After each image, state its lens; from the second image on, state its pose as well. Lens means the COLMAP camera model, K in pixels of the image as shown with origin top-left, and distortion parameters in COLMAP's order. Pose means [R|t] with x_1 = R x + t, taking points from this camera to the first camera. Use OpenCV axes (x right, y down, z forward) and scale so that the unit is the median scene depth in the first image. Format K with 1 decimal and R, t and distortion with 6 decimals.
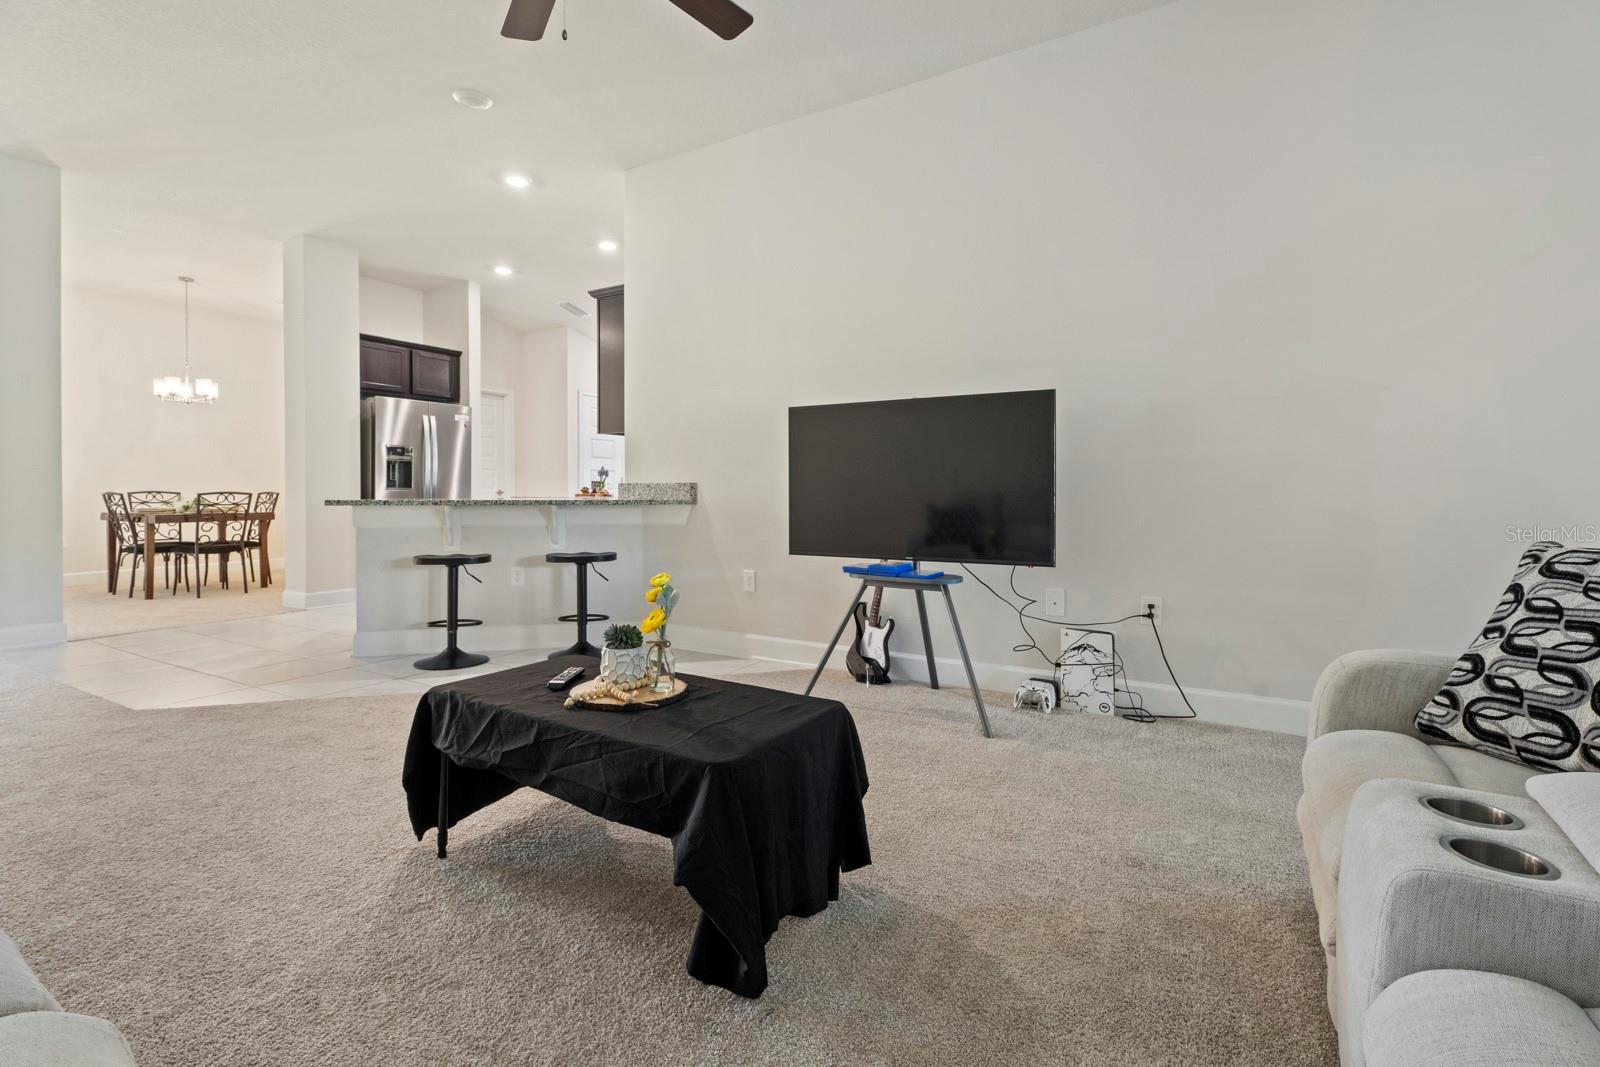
lens RADIAL K [[729.3, 0, 803.8], [0, 729.3, 495.9], [0, 0, 1]] dist [0.001597, 0.000366]
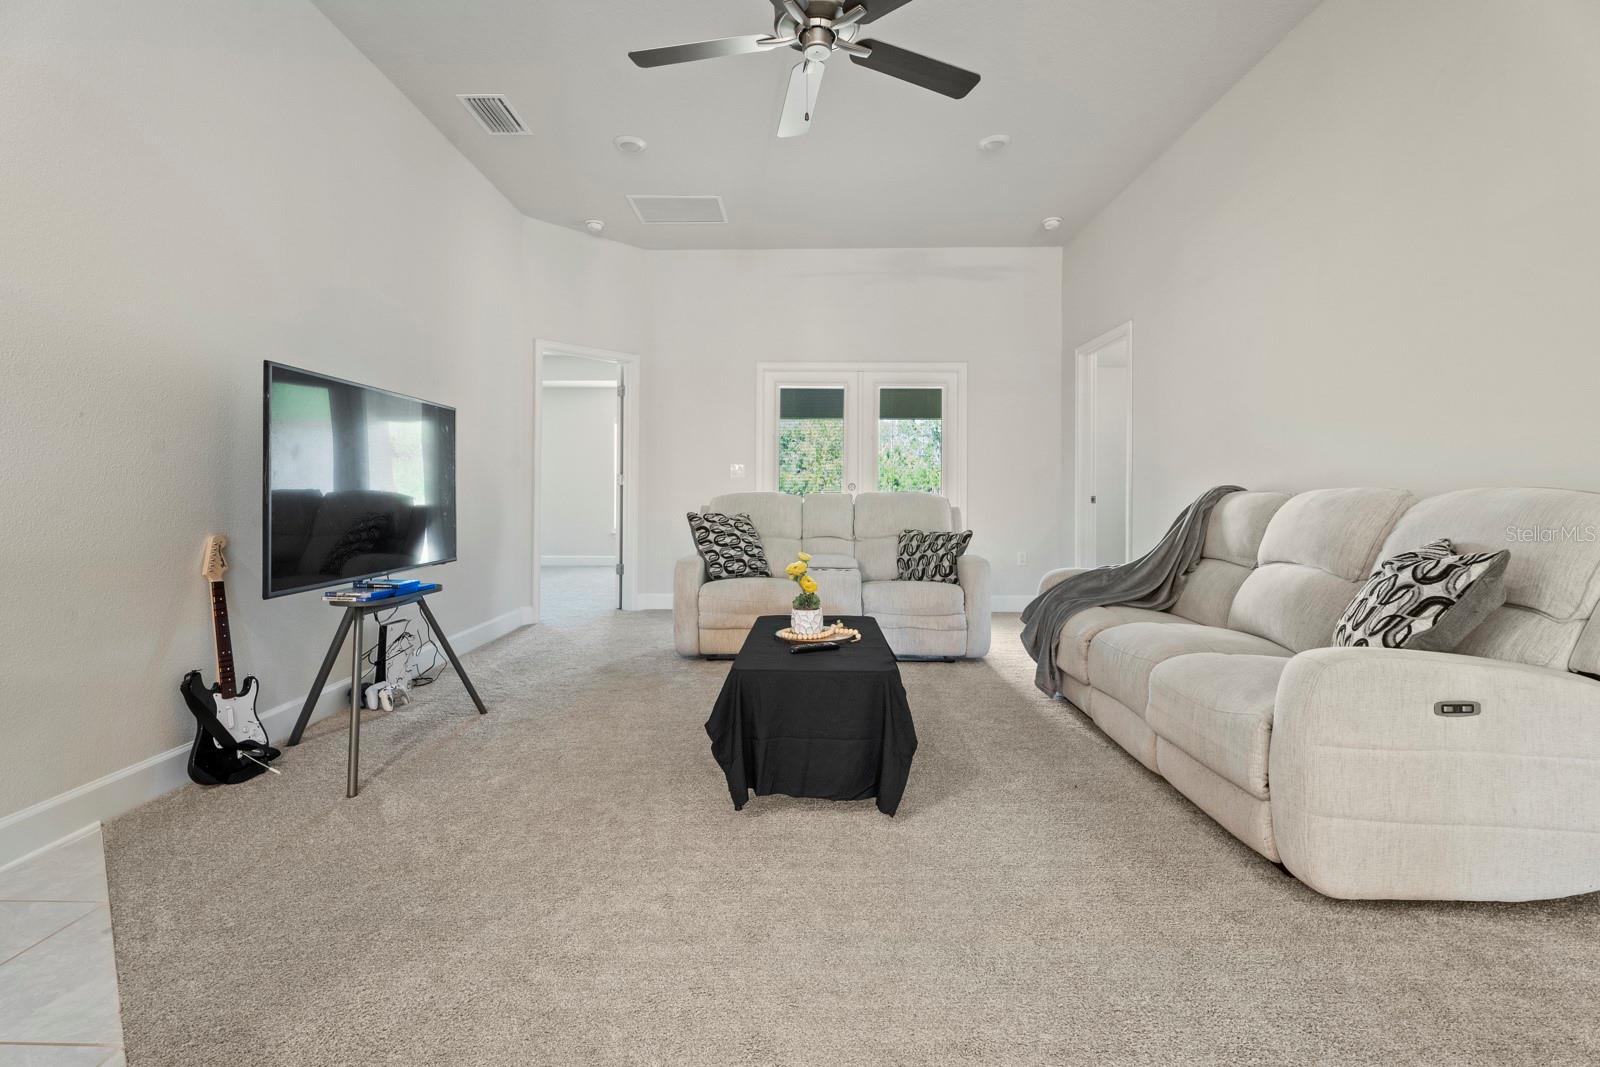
lens RADIAL K [[734.9, 0, 785.6], [0, 734.9, 490.5], [0, 0, 1]] dist [-0.000191, 0.000524]
pose [[-0.488584, 0.003591, 0.872510, -0.421111], [0.004049, 0.999990, -0.001848, -0.004323], [-0.872508, 0.002630, -0.488594, 0.501334]]
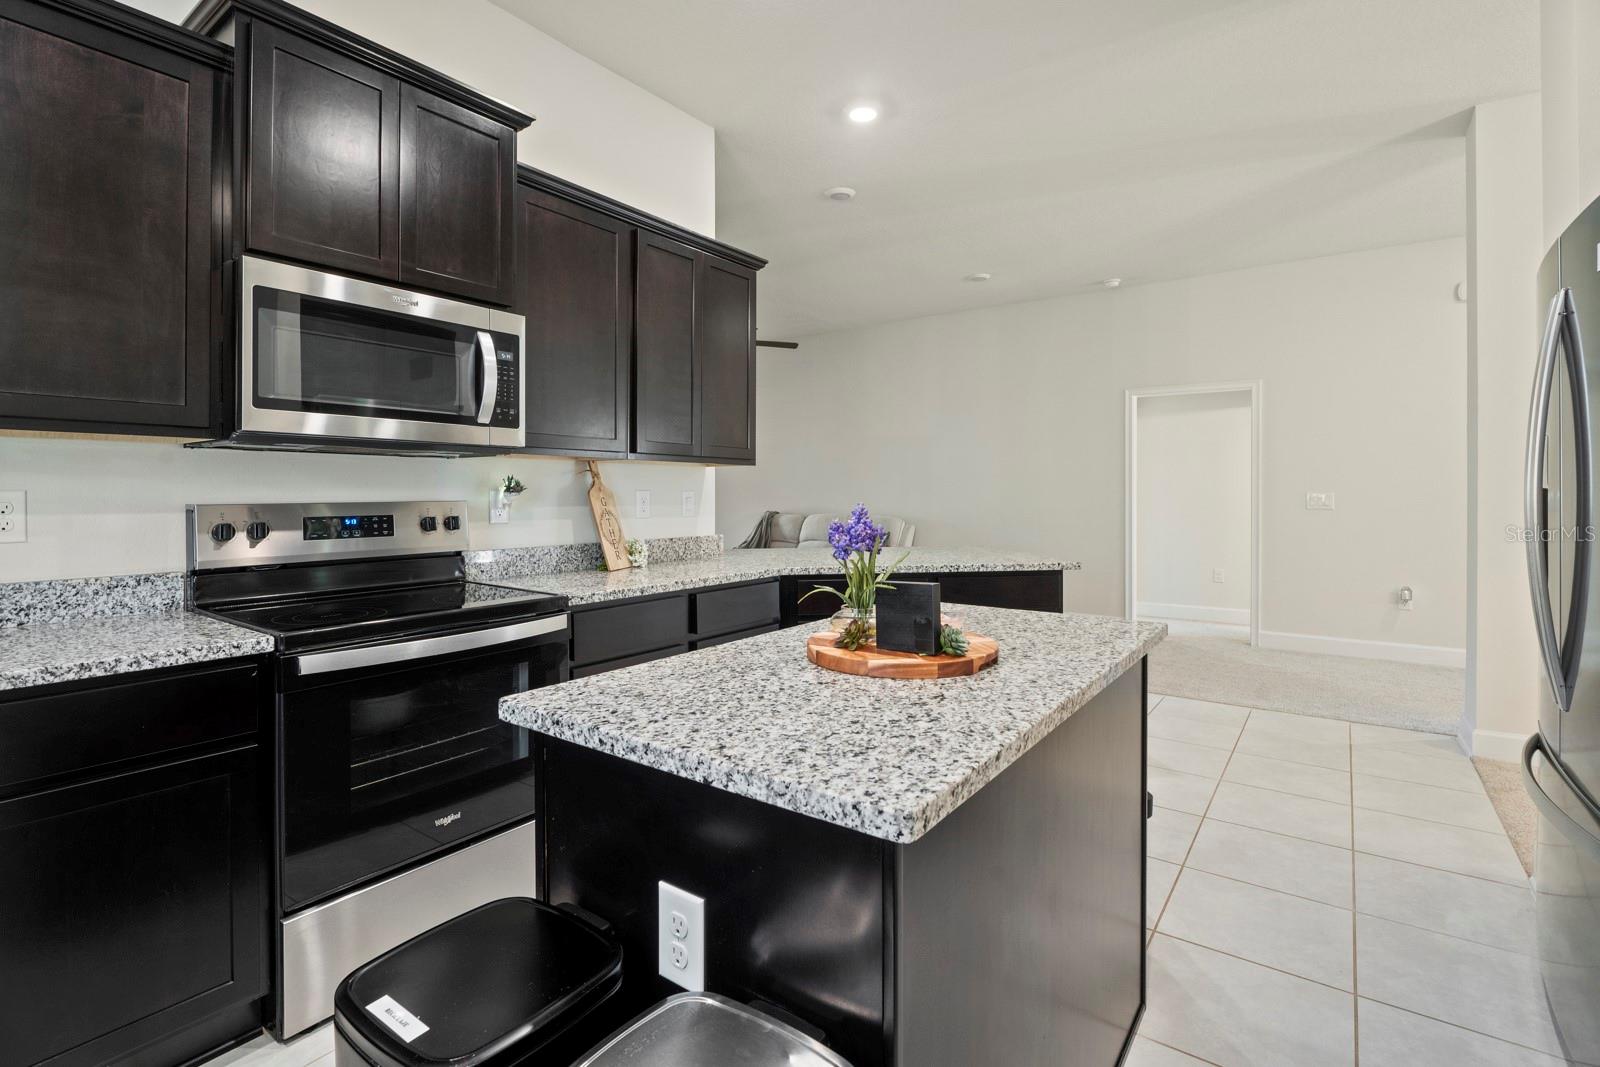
lens RADIAL K [[753.0, 0, 798.1], [0, 753.0, 501.7], [0, 0, 1]] dist [-0.012475, 0.000685]
pose [[-0.994032, -0.001321, 0.109085, -0.301140], [0.000673, 0.999833, 0.018240, -0.048213], [-0.109091, 0.018205, -0.993865, 1.282391]]
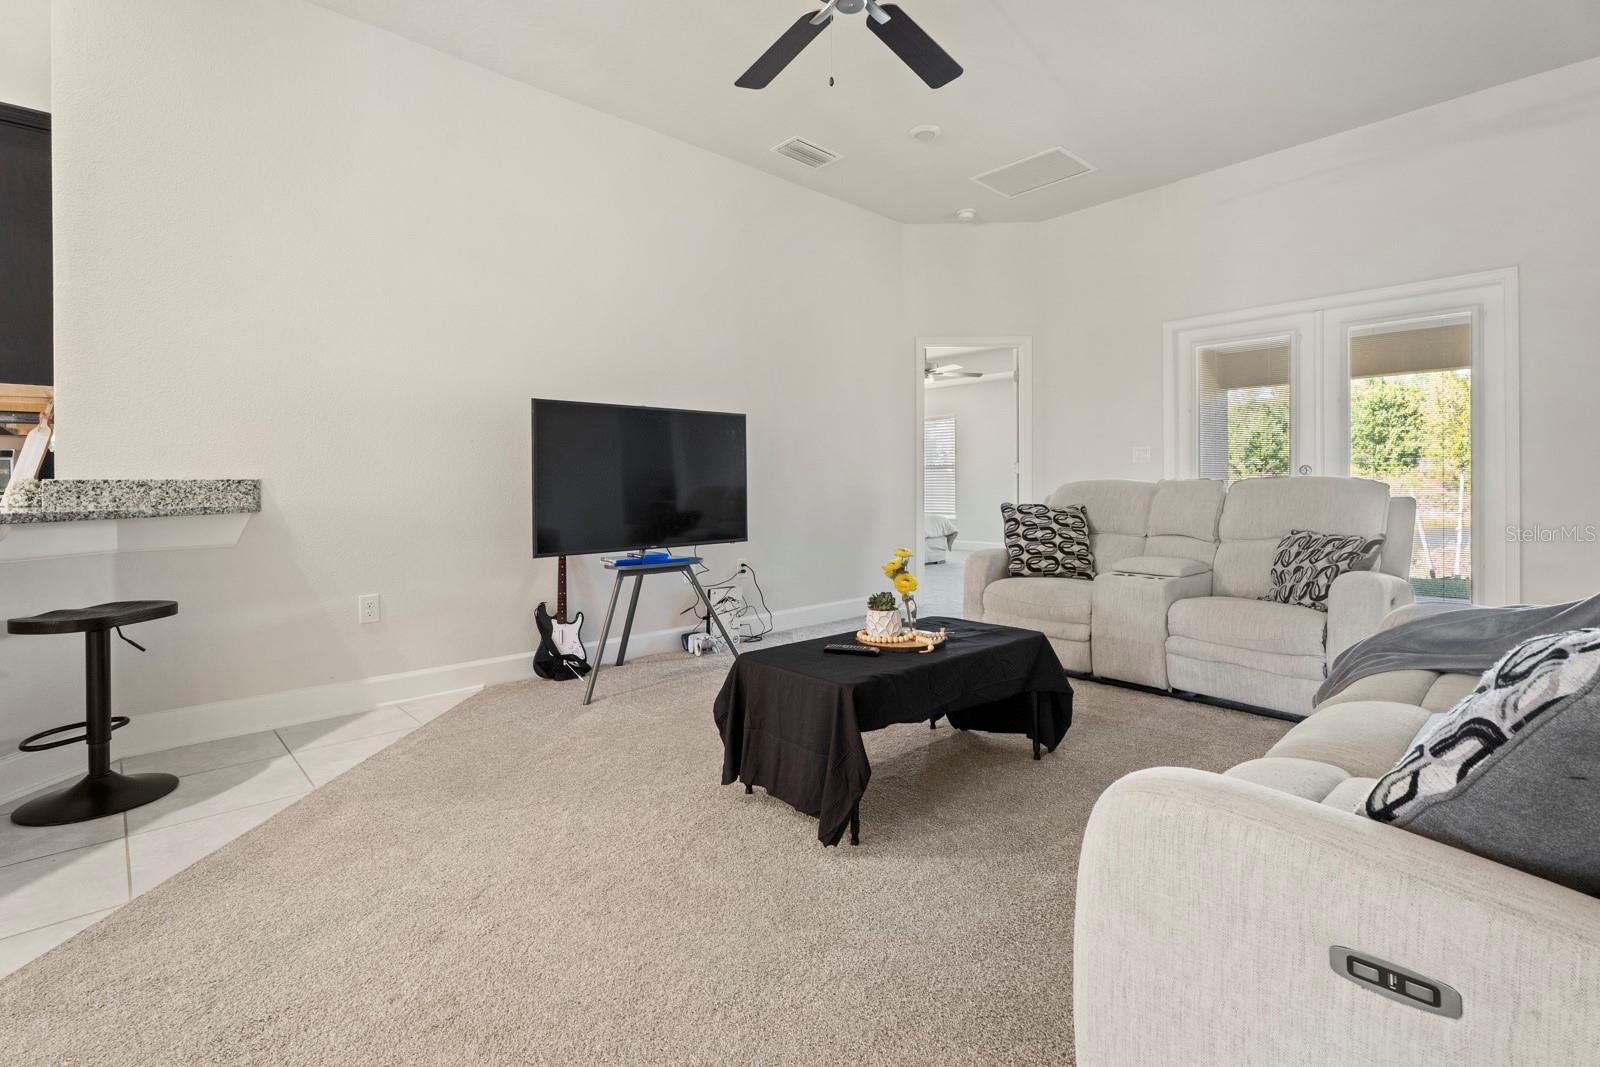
lens RADIAL K [[733.7, 0, 791.2], [0, 733.7, 482.6], [0, 0, 1]] dist [0.001545, 0.001064]
pose [[0.290768, 0.000645, 0.956793, -0.441617], [0.016445, 0.999849, -0.005672, -0.002390], [-0.956652, 0.017384, 0.290713, 0.228234]]
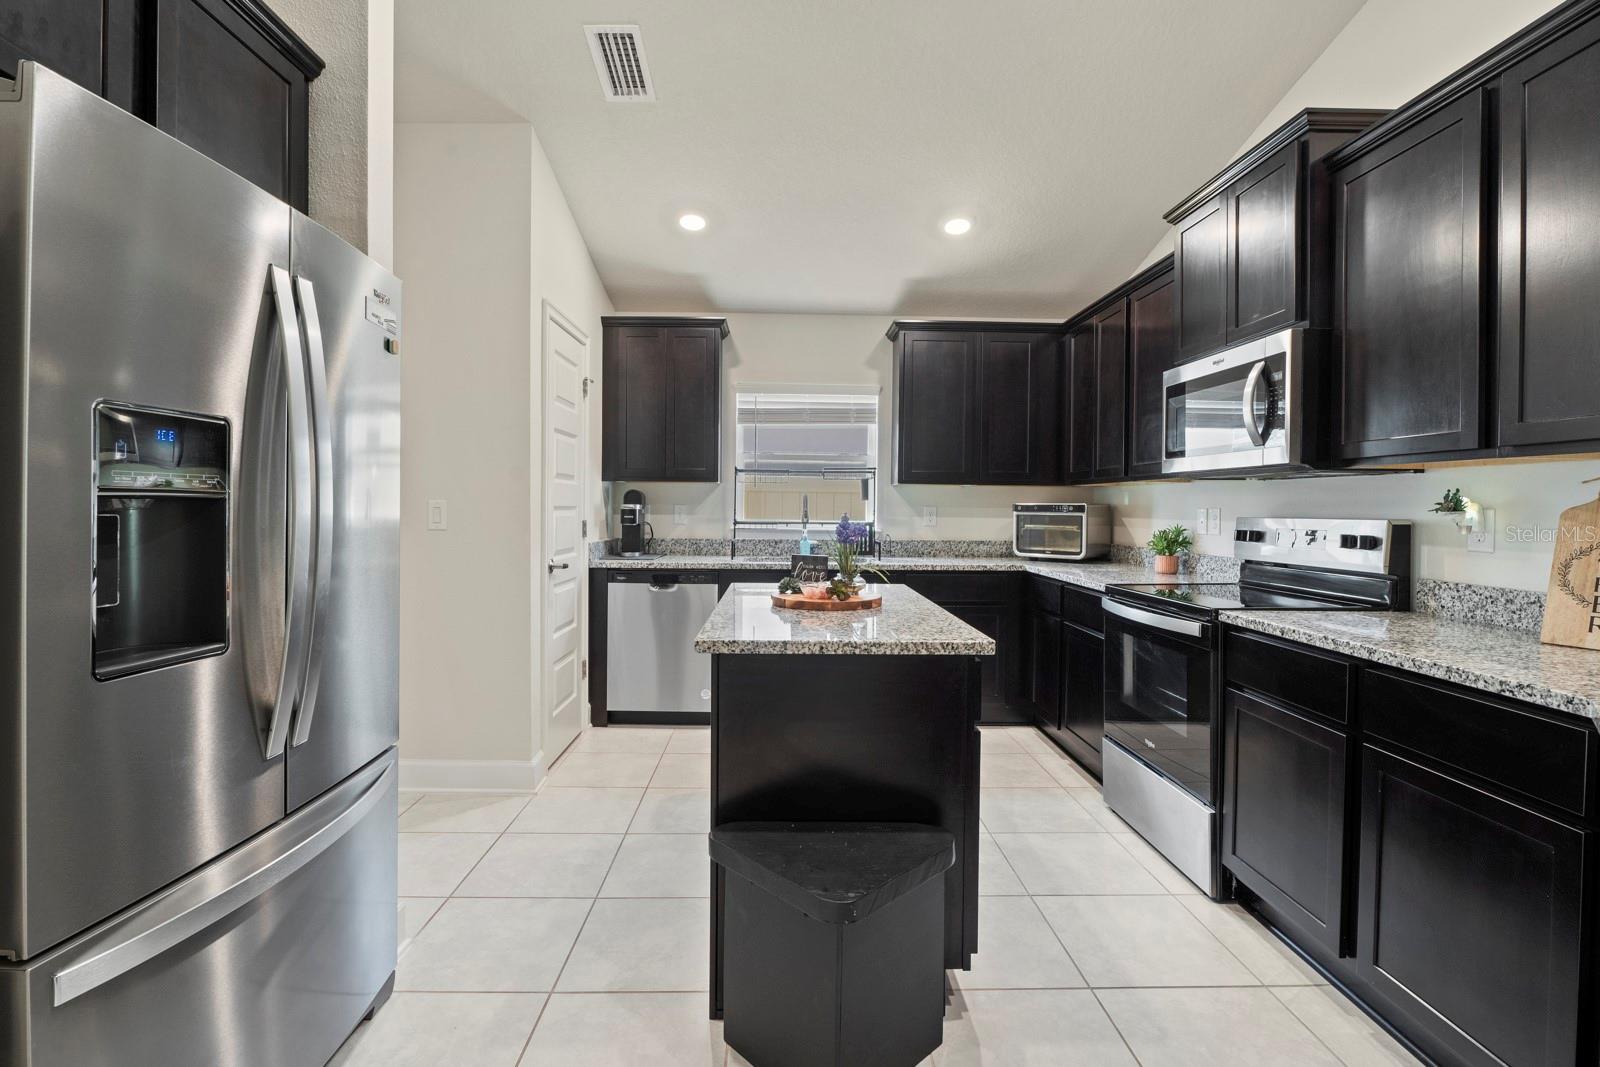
lens RADIAL K [[748.6, 0, 797.1], [0, 748.6, 513.3], [0, 0, 1]] dist [-0.009569, 0.001241]
pose [[0.852626, 0.001235, 0.522521, -0.510169], [-0.004229, 0.999981, 0.004536, -0.045259], [-0.522505, -0.006078, 0.852614, 0.757977]]
